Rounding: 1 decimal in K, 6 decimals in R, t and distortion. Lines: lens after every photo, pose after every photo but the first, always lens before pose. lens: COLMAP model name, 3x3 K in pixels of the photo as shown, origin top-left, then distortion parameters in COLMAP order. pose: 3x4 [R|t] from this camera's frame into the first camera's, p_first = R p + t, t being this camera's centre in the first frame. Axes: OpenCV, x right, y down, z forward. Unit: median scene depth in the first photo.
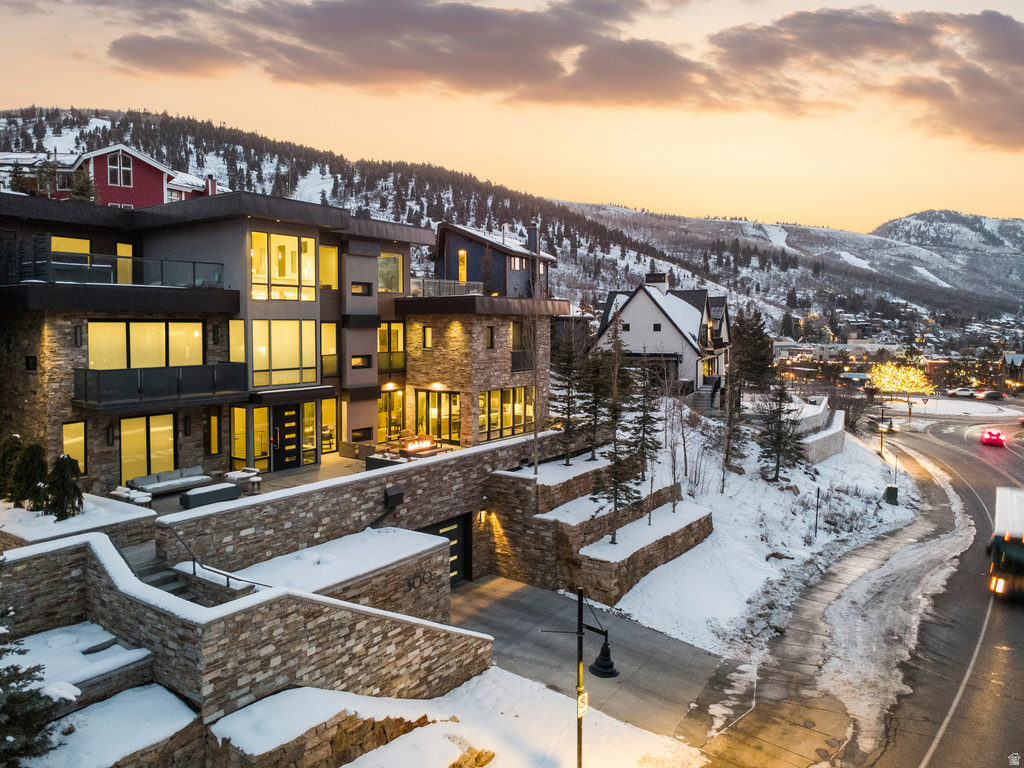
lens RADIAL K [[730.4, 0, 511.3], [0, 730.4, 342.2], [0, 0, 1]] dist [-0.000464, 0.006325]
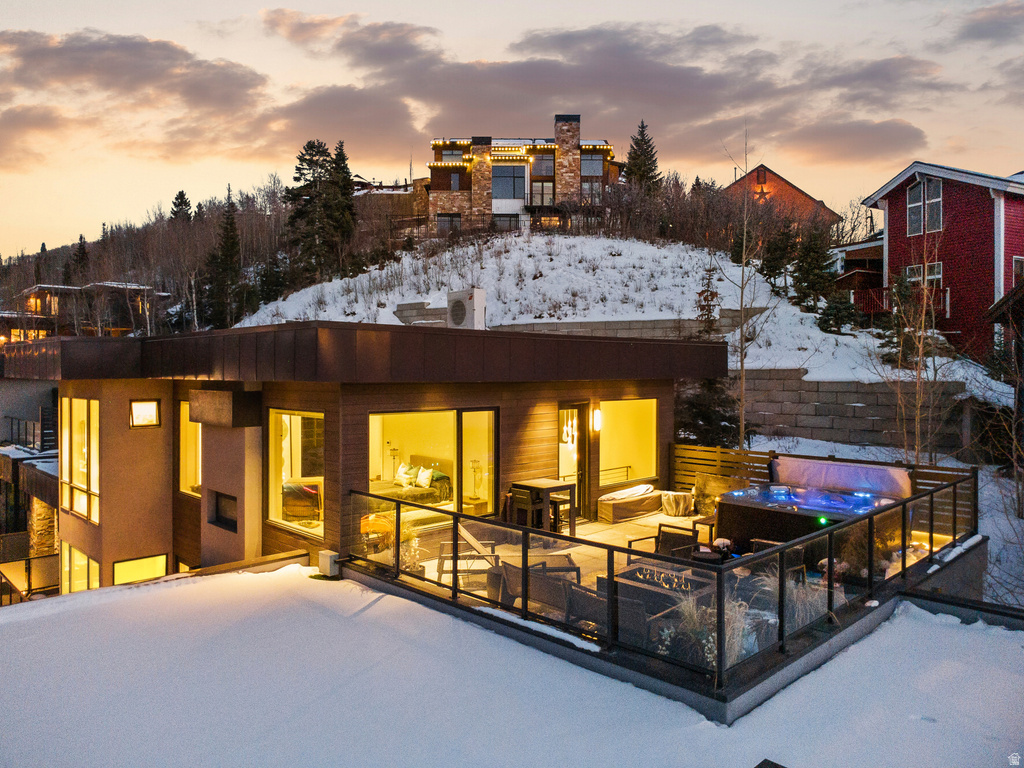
lens RADIAL K [[720.2, 0, 513.7], [0, 720.2, 371.5], [0, 0, 1]] dist [0.004374, 0.000585]
pose [[-0.173269, 0.001582, -0.984873, 0.168610], [-0.023755, 0.999701, 0.005785, -0.175382], [0.984588, 0.024398, -0.173180, 1.392715]]
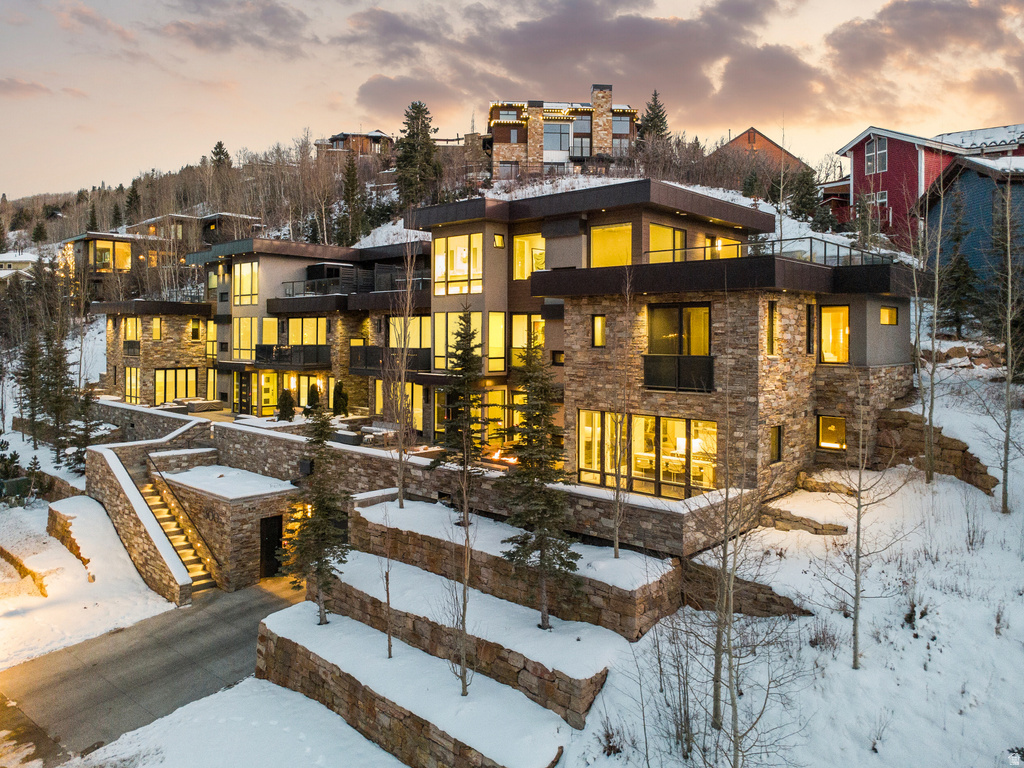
lens RADIAL K [[735.6, 0, 509.8], [0, 735.6, 325.5], [0, 0, 1]] dist [0.003291, 0.001599]
pose [[-0.127183, -0.011508, -0.991813, 0.771098], [-0.030304, 0.999511, -0.007711, -0.004257], [0.991416, 0.029075, -0.127469, 1.199538]]
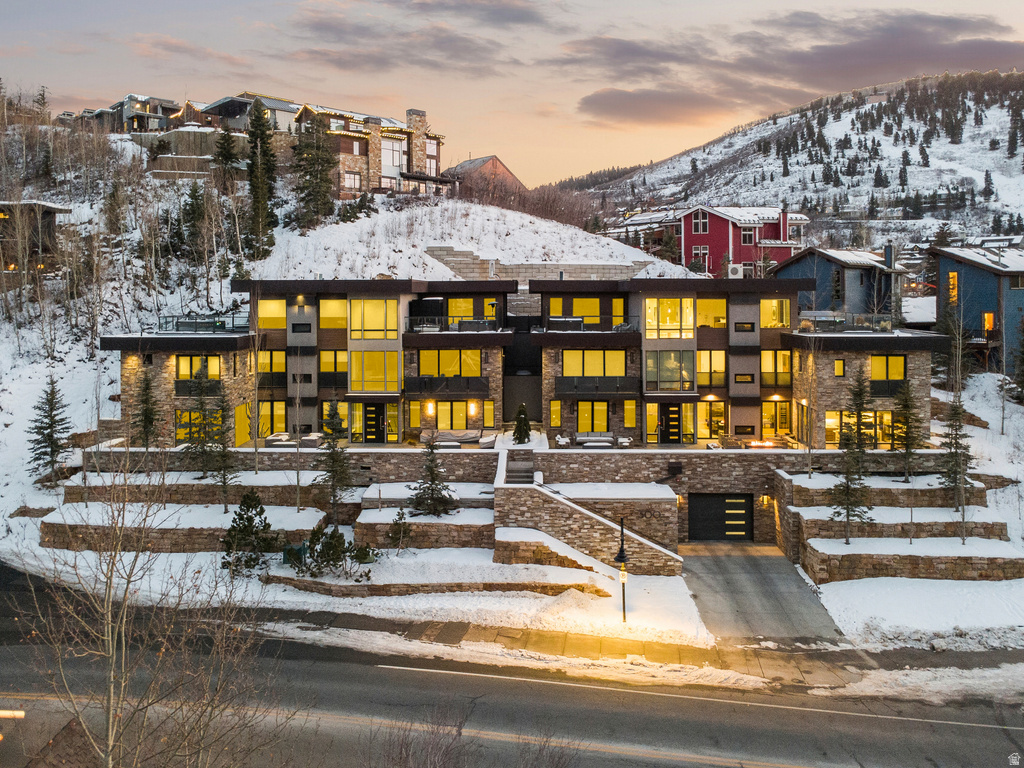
lens RADIAL K [[752.0, 0, 519.2], [0, 752.0, 296.0], [0, 0, 1]] dist [0.004740, -0.000291]
pose [[0.562000, 0.002749, -0.827133, 0.863425], [-0.017956, 0.999799, -0.008877, -0.128437], [0.826943, 0.019840, 0.561936, -0.209161]]
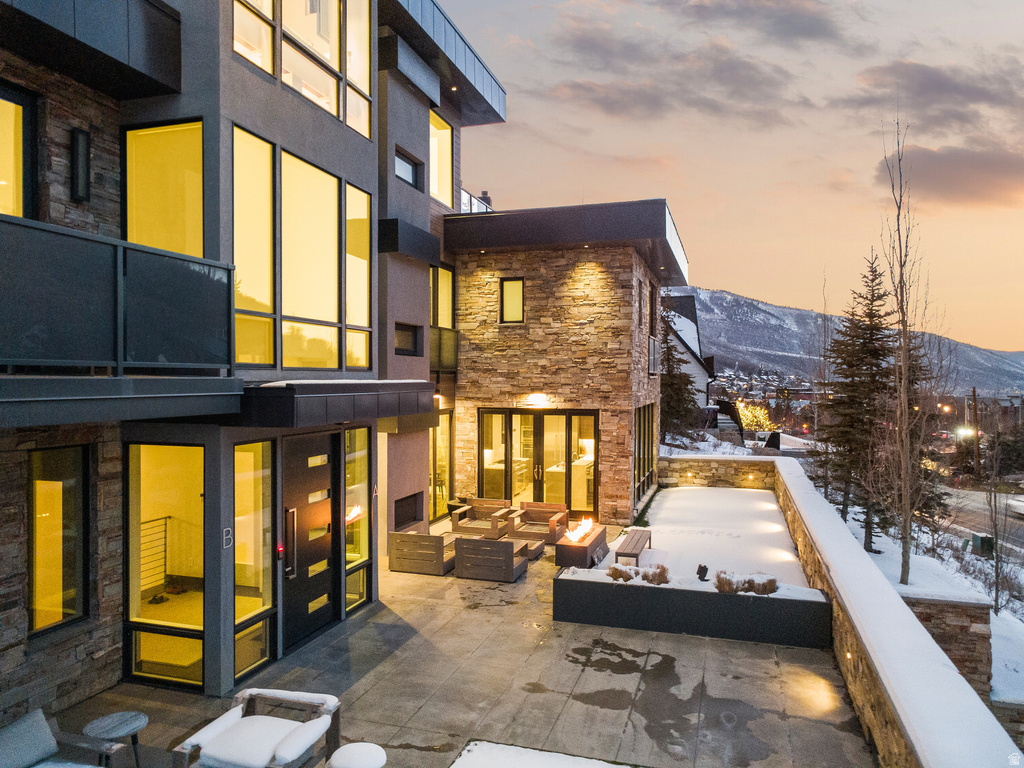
lens RADIAL K [[716.3, 0, 512.9], [0, 716.3, 380.5], [0, 0, 1]] dist [0.006409, -0.000363]
pose [[0.948020, 0.002145, 0.318204, -0.319945], [0.004883, 0.999762, -0.021285, 0.068517], [-0.318174, 0.021733, 0.947783, 0.668386]]
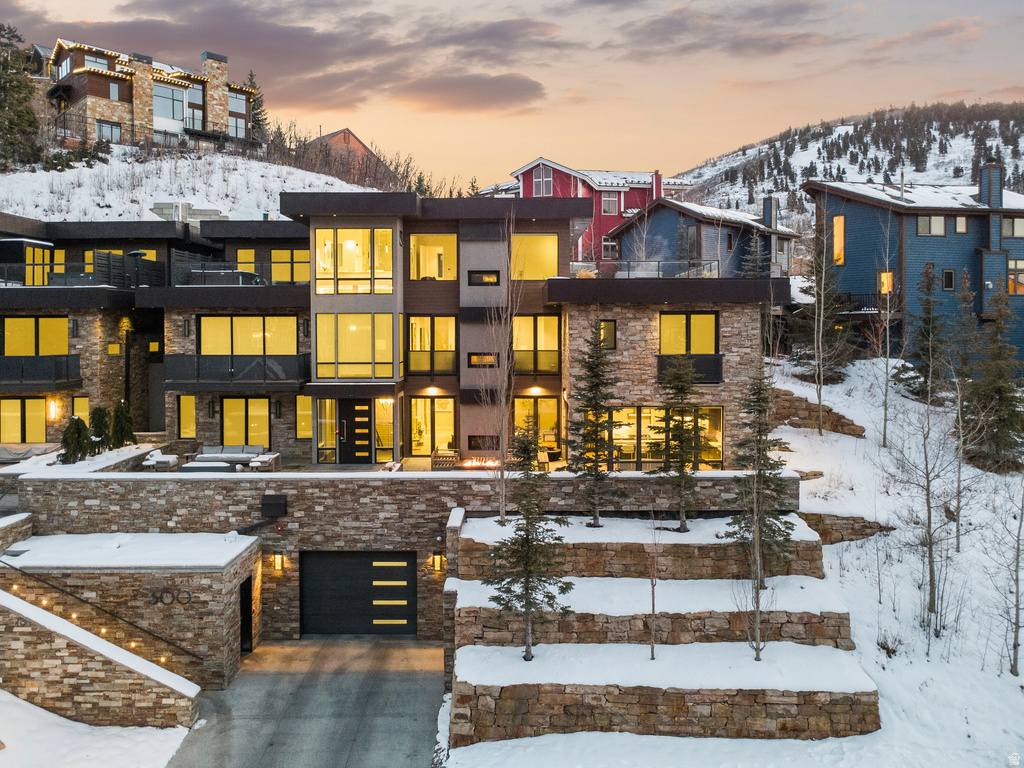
lens RADIAL K [[732.2, 0, 512.5], [0, 732.2, 336.7], [0, 0, 1]] dist [0.005679, -0.000600]
pose [[0.573402, 0.011763, -0.819190, 0.621546], [-0.017784, 0.999840, 0.001909, -0.004572], [0.819081, 0.013474, 0.573519, 0.593512]]
